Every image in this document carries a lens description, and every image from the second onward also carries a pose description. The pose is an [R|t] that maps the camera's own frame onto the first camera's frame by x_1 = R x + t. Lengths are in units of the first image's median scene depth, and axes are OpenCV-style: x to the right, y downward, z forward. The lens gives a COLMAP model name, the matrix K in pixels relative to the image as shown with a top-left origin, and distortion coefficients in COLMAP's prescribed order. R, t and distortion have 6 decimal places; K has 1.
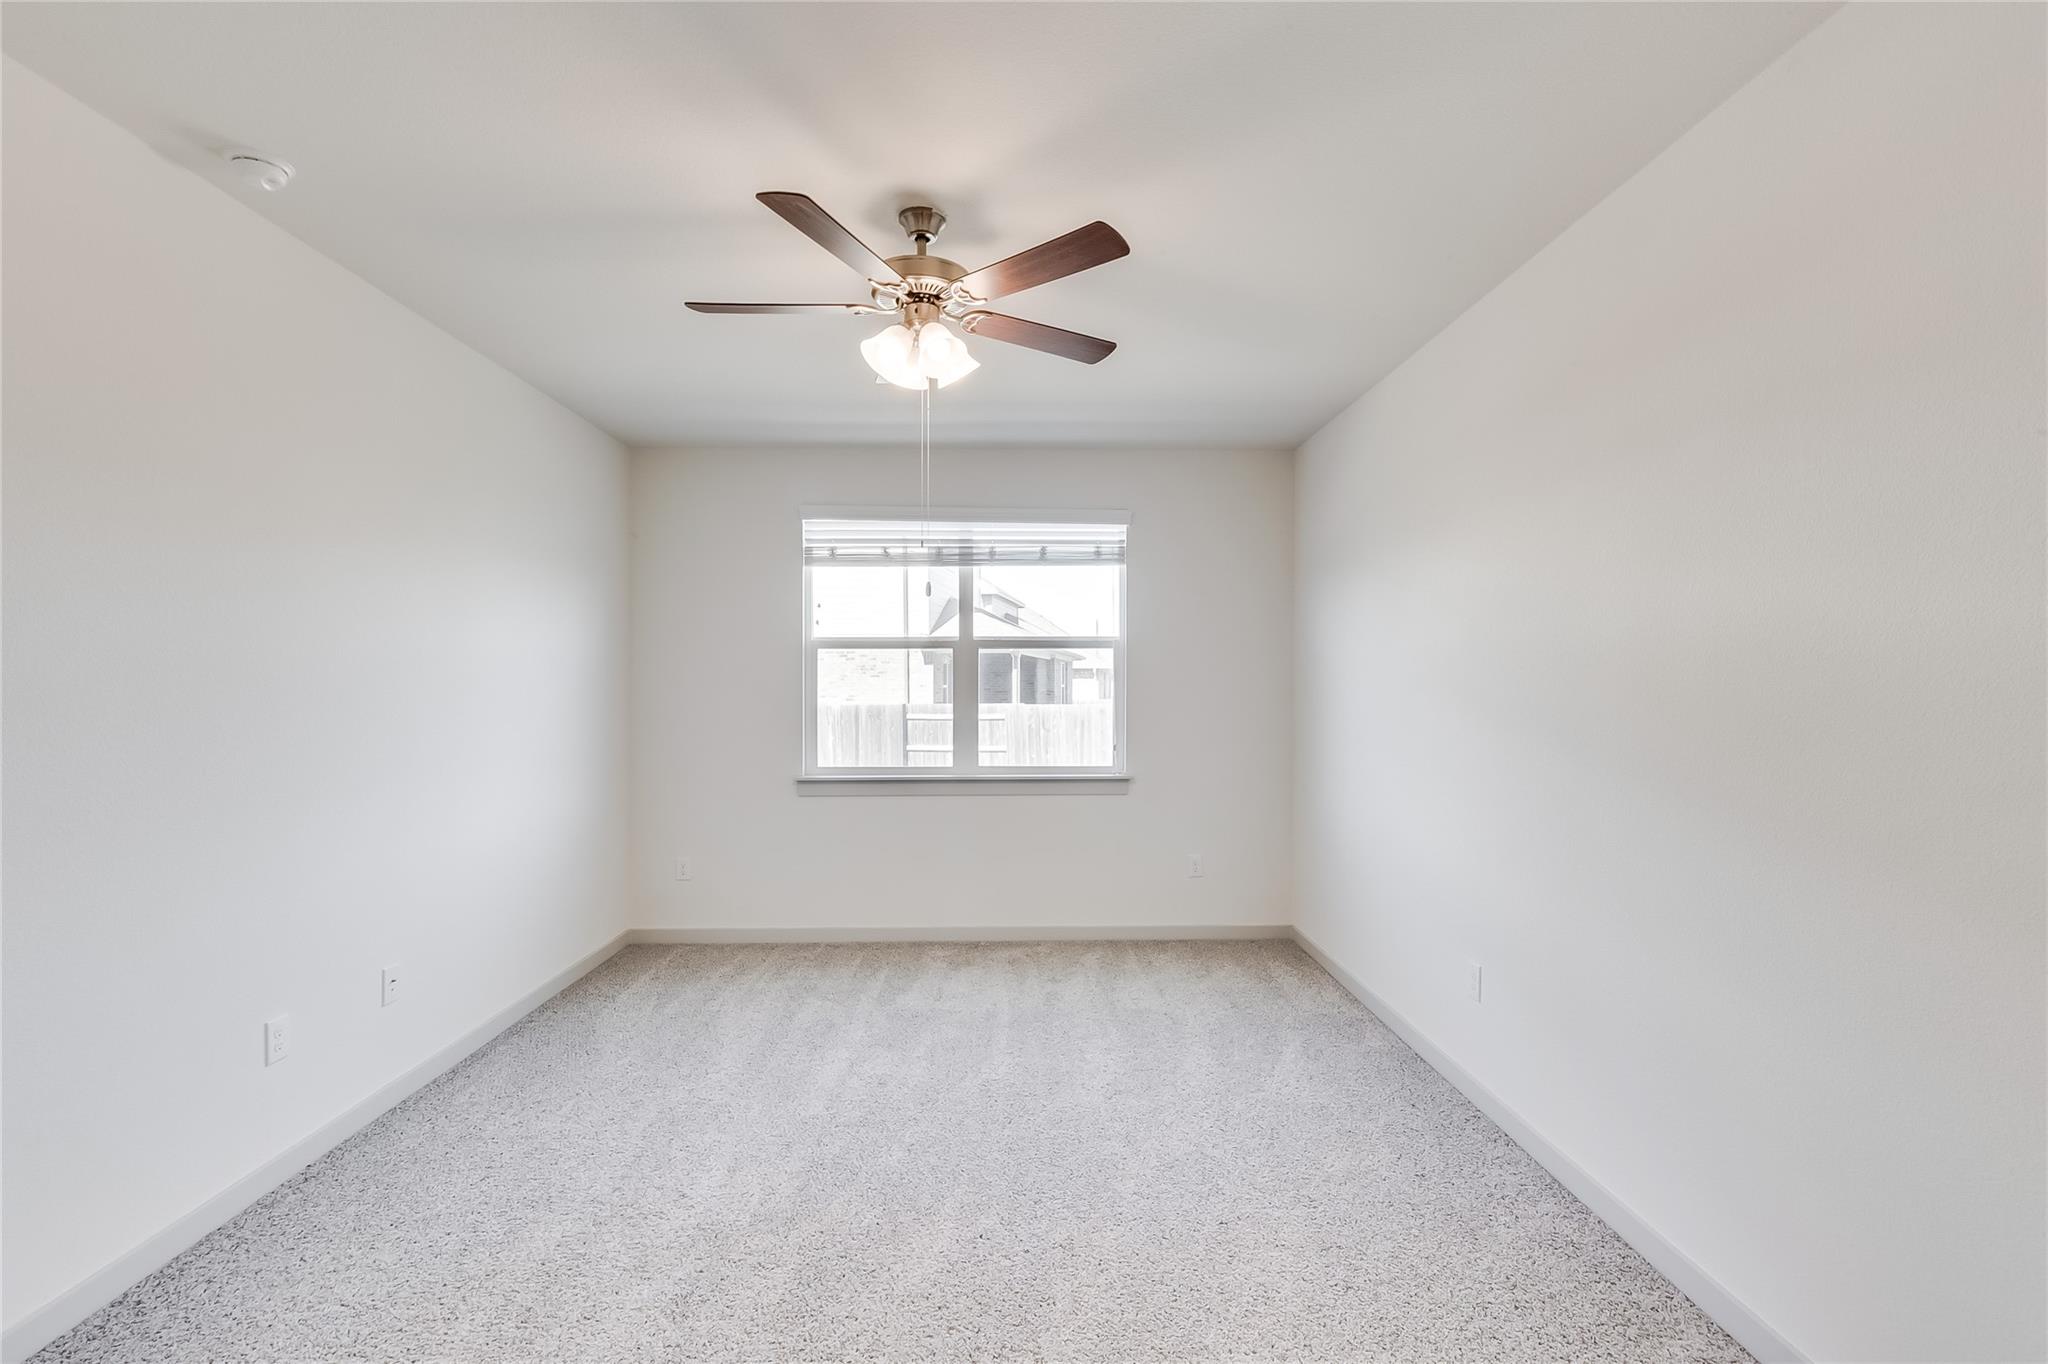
lens RADIAL K [[930.5, 0, 1030.9], [0, 930.5, 681.4], [0, 0, 1]] dist [0.006172, -0.000234]
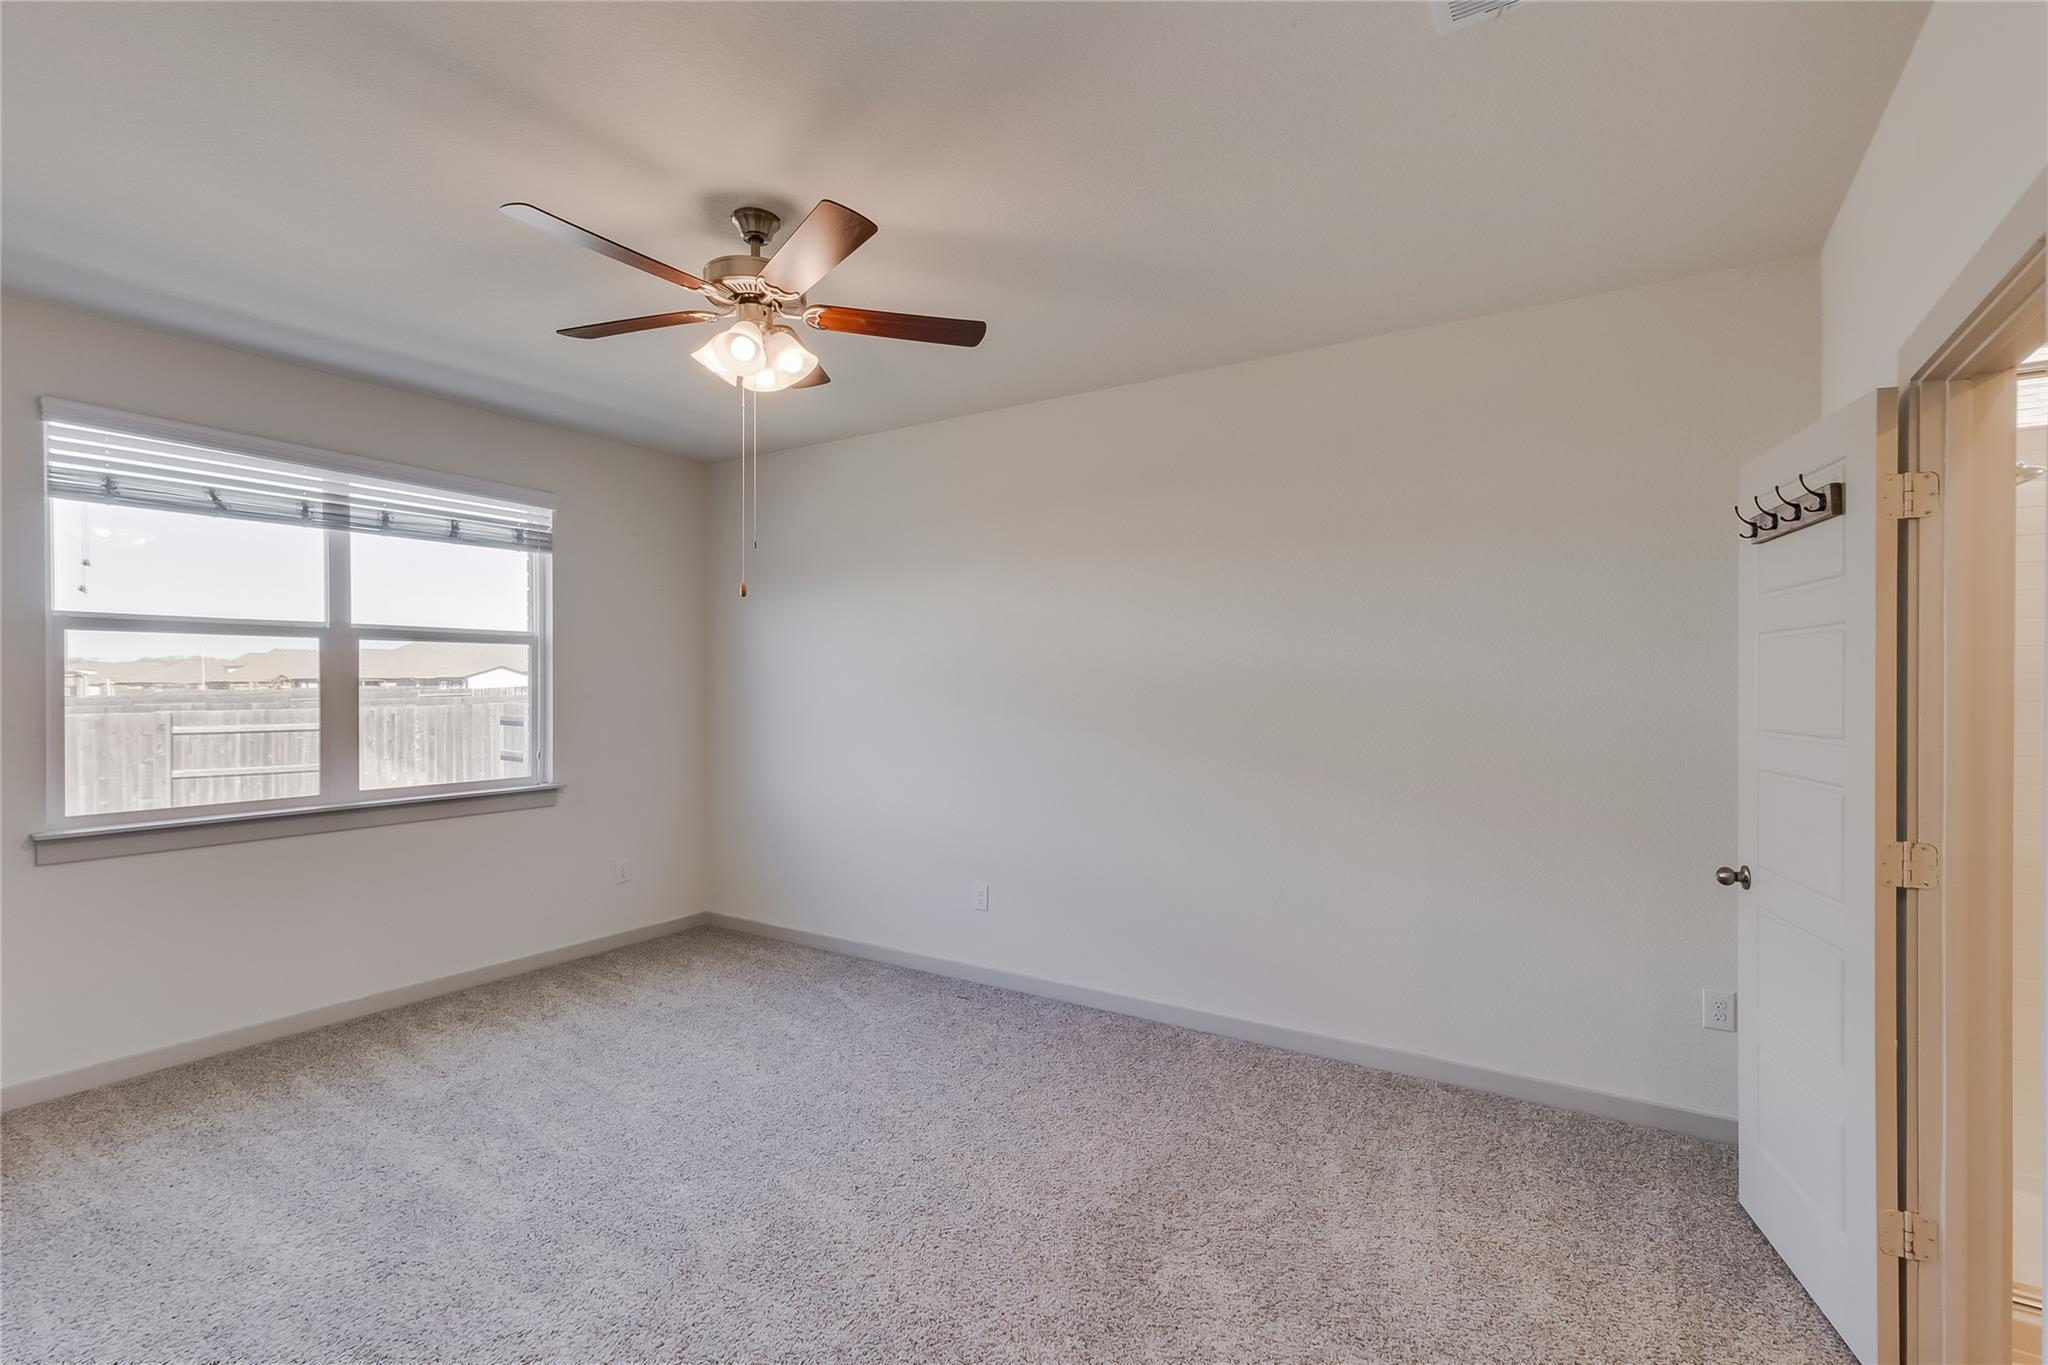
lens RADIAL K [[930.5, 0, 1033.6], [0, 930.5, 679.1], [0, 0, 1]] dist [0.006172, -0.000234]
pose [[0.551857, 0.004047, 0.833929, -0.402304], [-0.002465, 0.999992, -0.003221, -0.000971], [-0.833935, -0.000278, 0.551862, 0.103010]]
